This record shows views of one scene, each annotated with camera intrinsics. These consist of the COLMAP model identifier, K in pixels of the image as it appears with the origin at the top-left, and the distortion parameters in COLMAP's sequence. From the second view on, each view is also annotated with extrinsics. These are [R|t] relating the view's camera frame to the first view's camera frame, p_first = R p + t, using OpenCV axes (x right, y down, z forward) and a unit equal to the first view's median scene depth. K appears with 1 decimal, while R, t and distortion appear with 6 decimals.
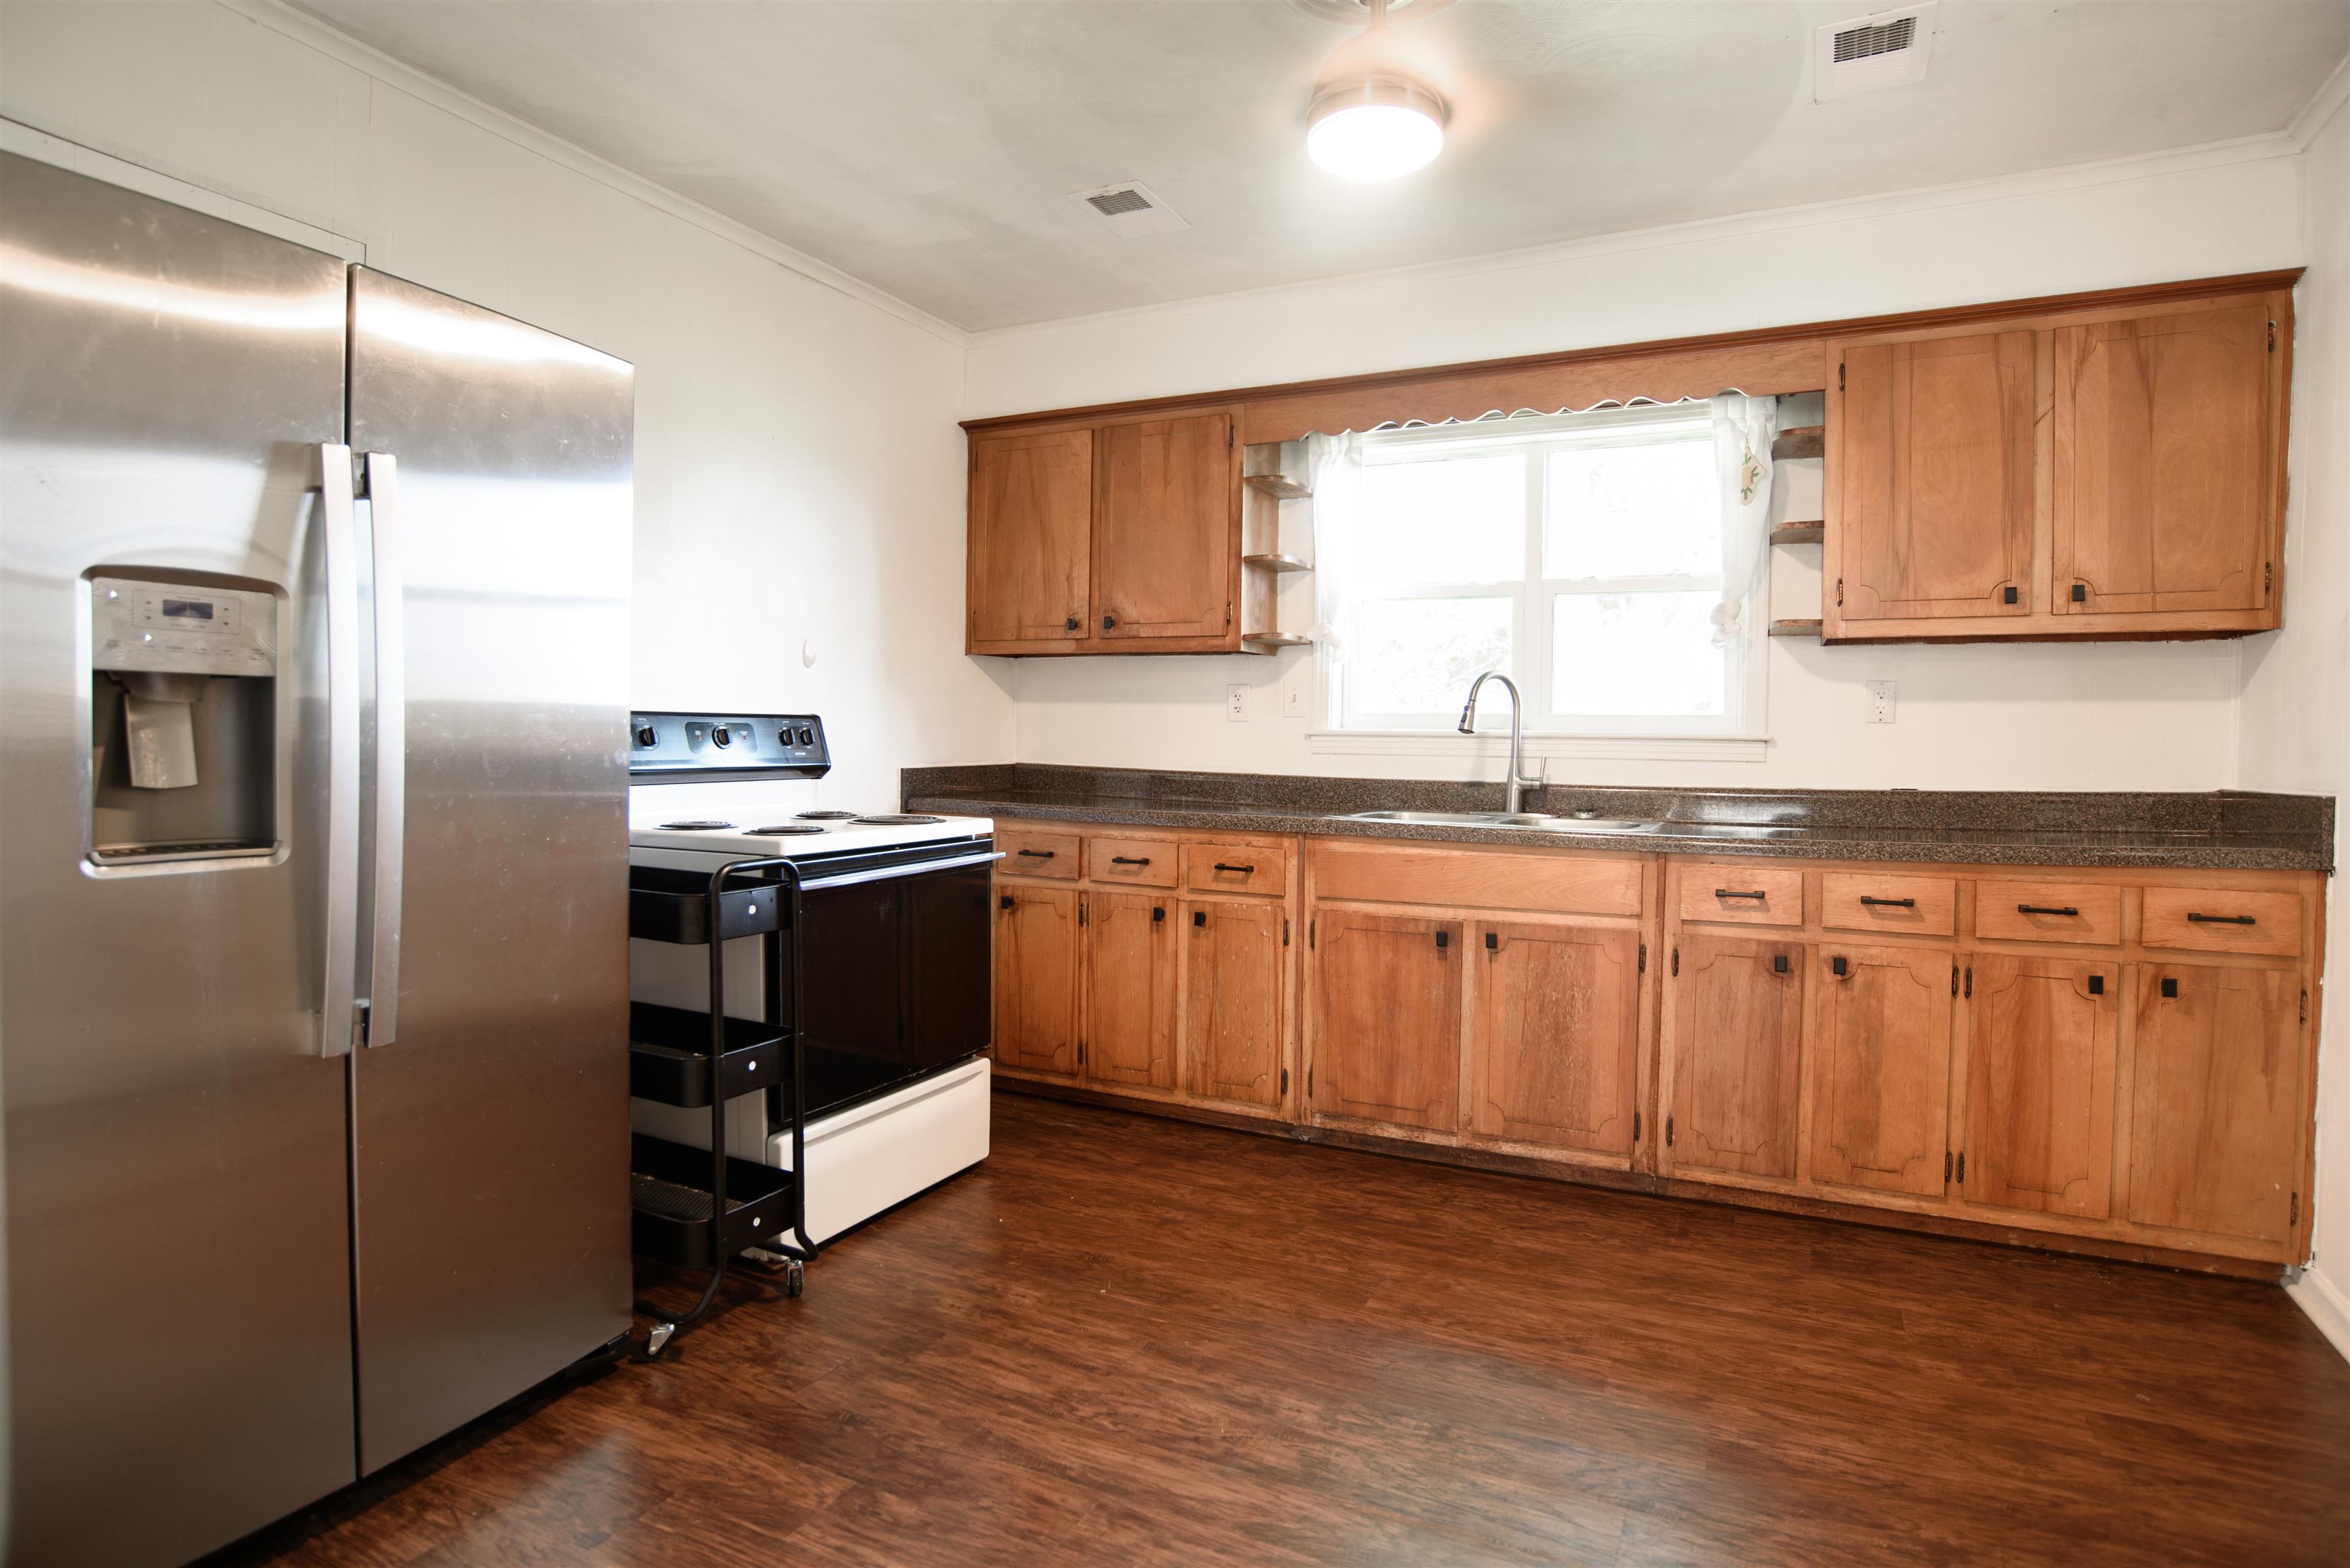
lens RADIAL K [[1227.0, 0, 1173.3], [0, 1227.0, 770.4], [0, 0, 1]] dist [-0.070675, 0.027070]
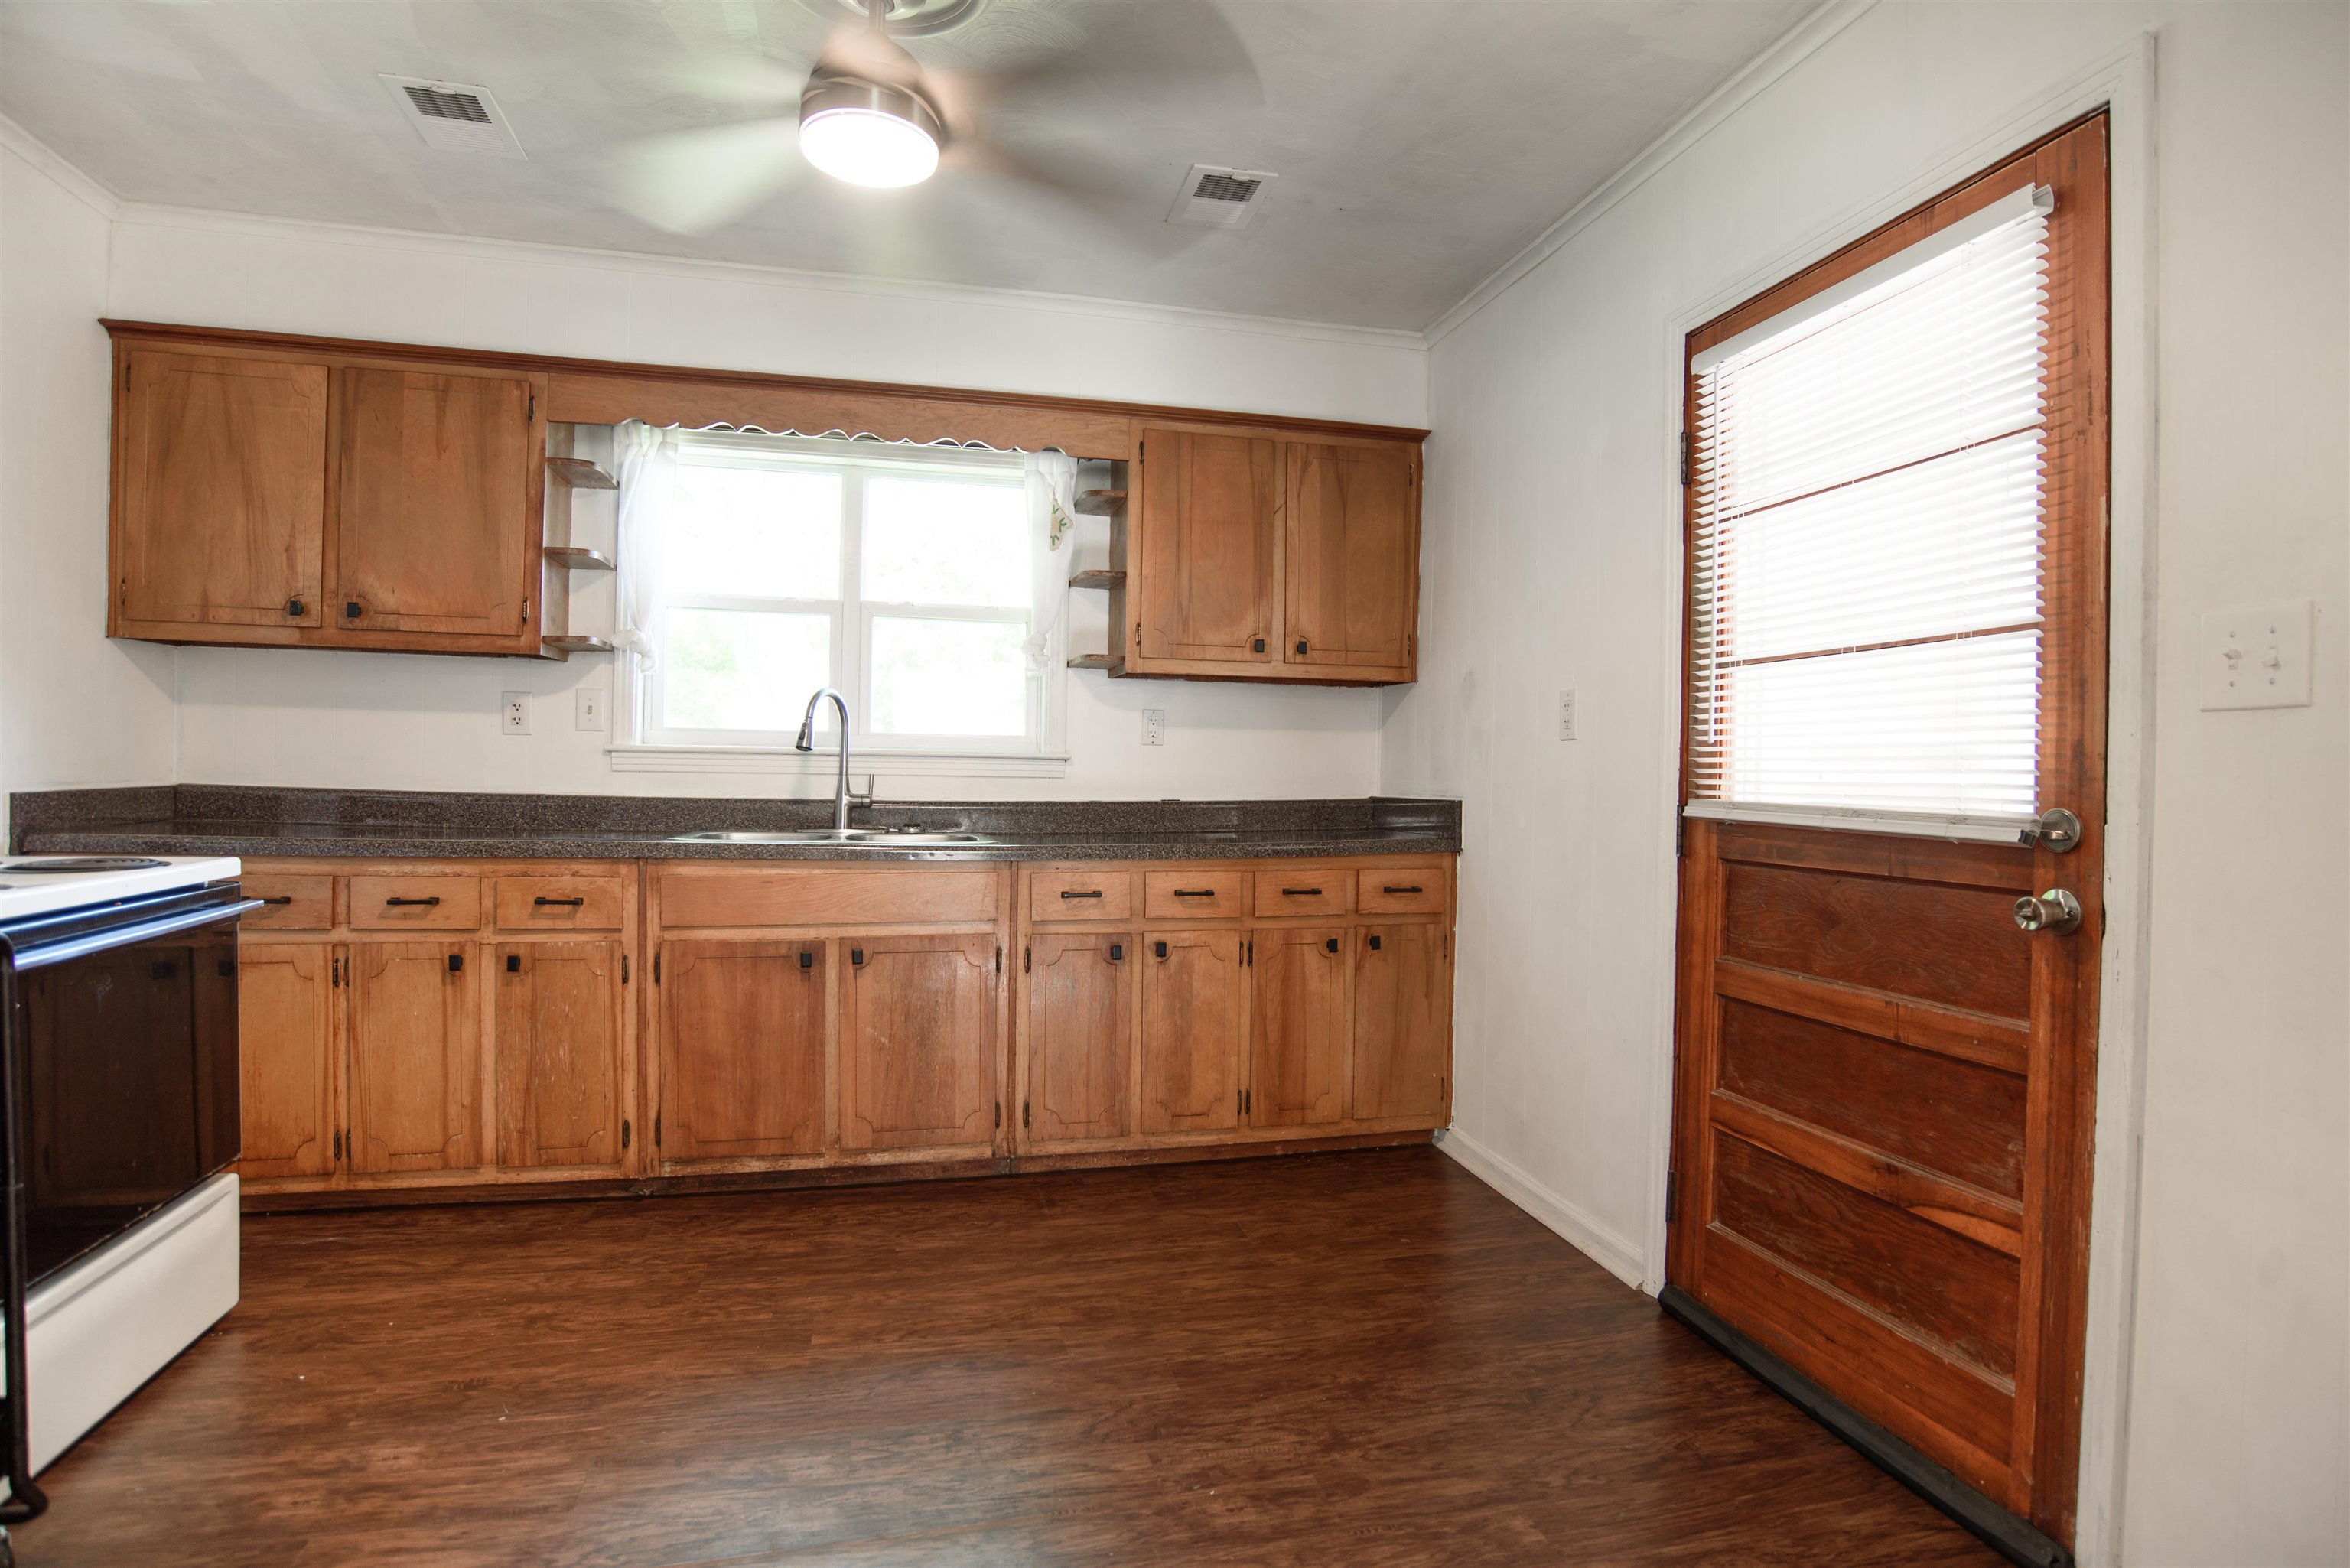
lens RADIAL K [[1208.9, 0, 1175.0], [0, 1208.9, 784.0], [0, 0, 1]] dist [-0.065305, 0.025383]
pose [[0.762476, -0.007647, 0.646971, -0.186058], [0.008967, 0.999959, 0.001252, -0.002031], [-0.646954, 0.004846, 0.762514, 0.072250]]
